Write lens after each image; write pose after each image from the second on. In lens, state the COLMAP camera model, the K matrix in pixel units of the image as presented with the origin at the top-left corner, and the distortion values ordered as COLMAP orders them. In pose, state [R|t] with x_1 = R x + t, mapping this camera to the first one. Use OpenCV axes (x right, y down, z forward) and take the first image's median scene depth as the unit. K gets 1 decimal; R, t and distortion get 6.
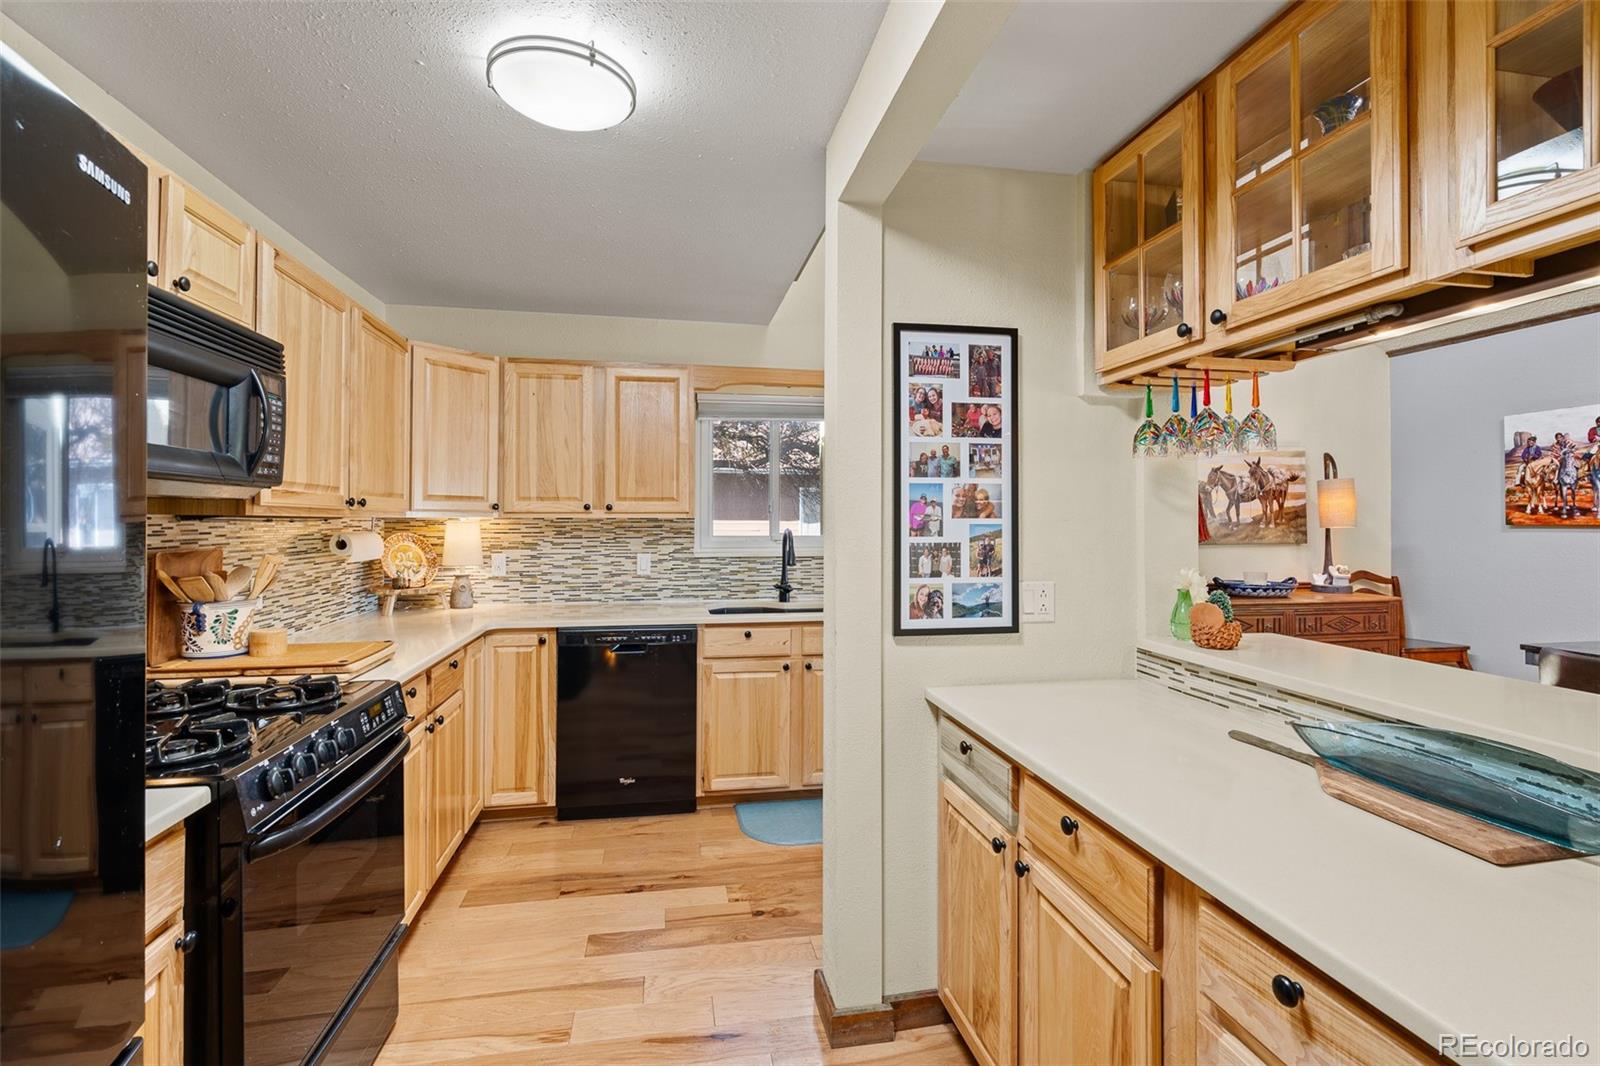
lens RADIAL K [[727.1, 0, 794.6], [0, 727.1, 512.8], [0, 0, 1]] dist [-0.009203, 0.003603]
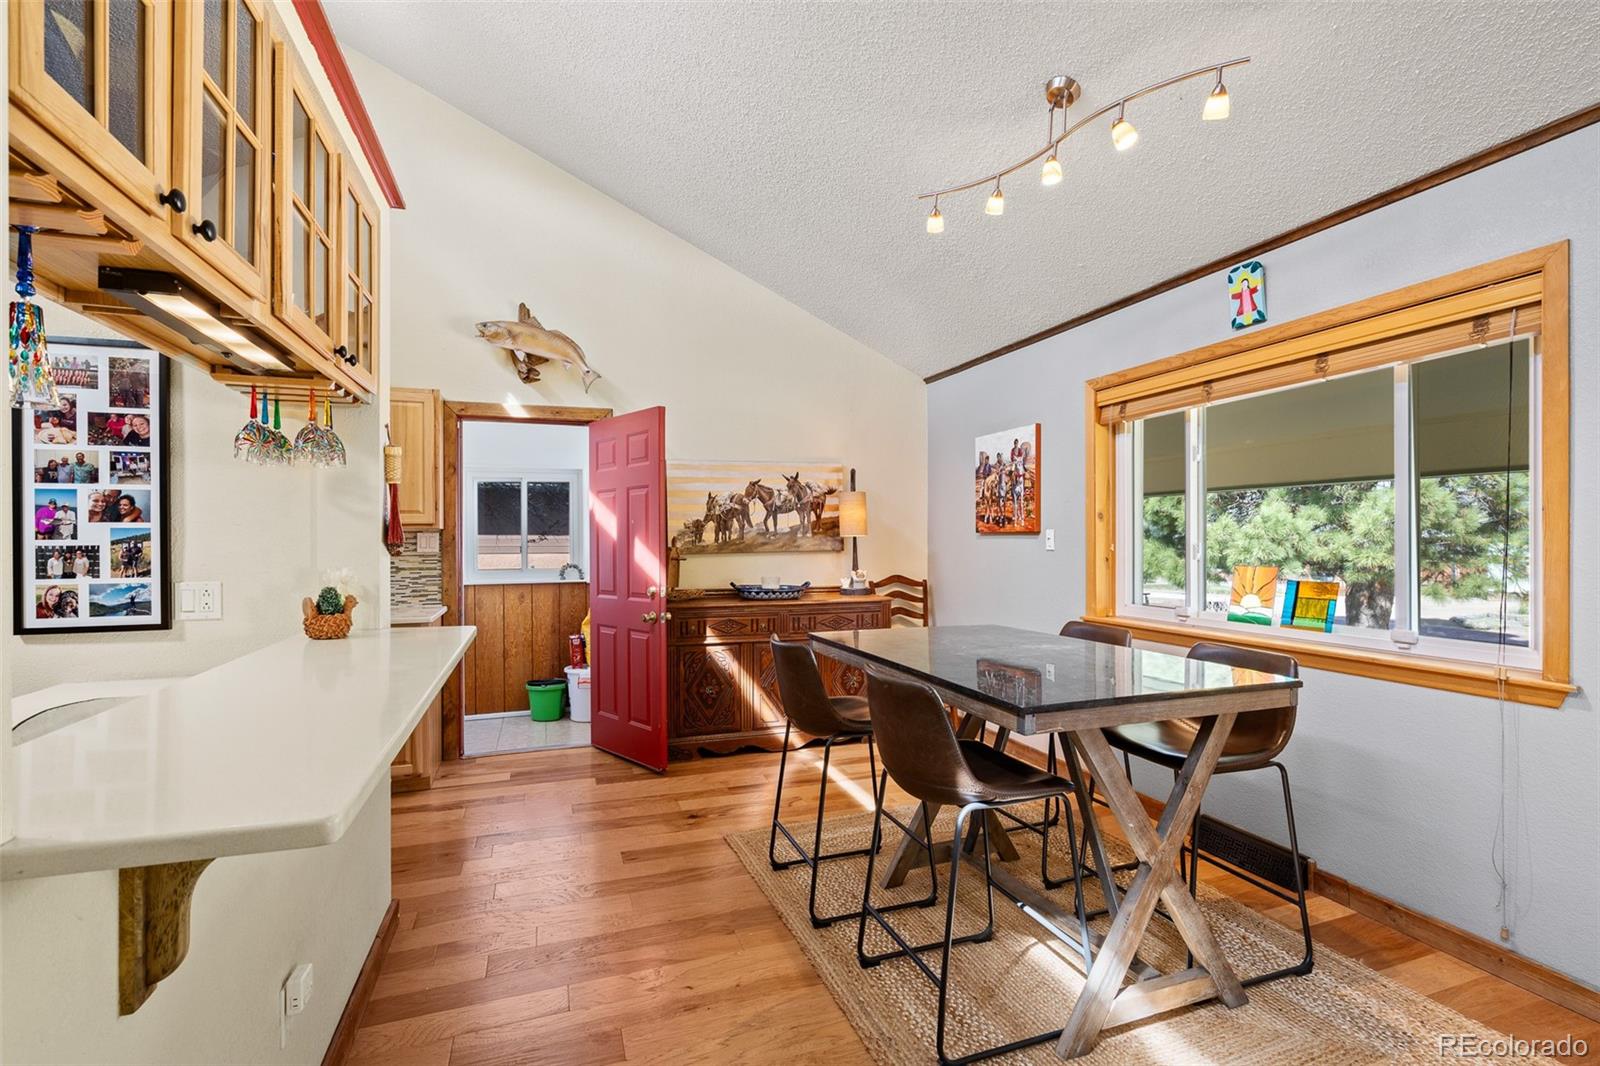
lens RADIAL K [[727.1, 0, 795.4], [0, 727.1, 539.4], [0, 0, 1]] dist [-0.009203, 0.003603]
pose [[0.988265, -0.005114, 0.152665, 1.058021], [0.003006, 0.999897, 0.014038, 0.020529], [-0.152721, -0.013414, 0.988178, -0.189535]]
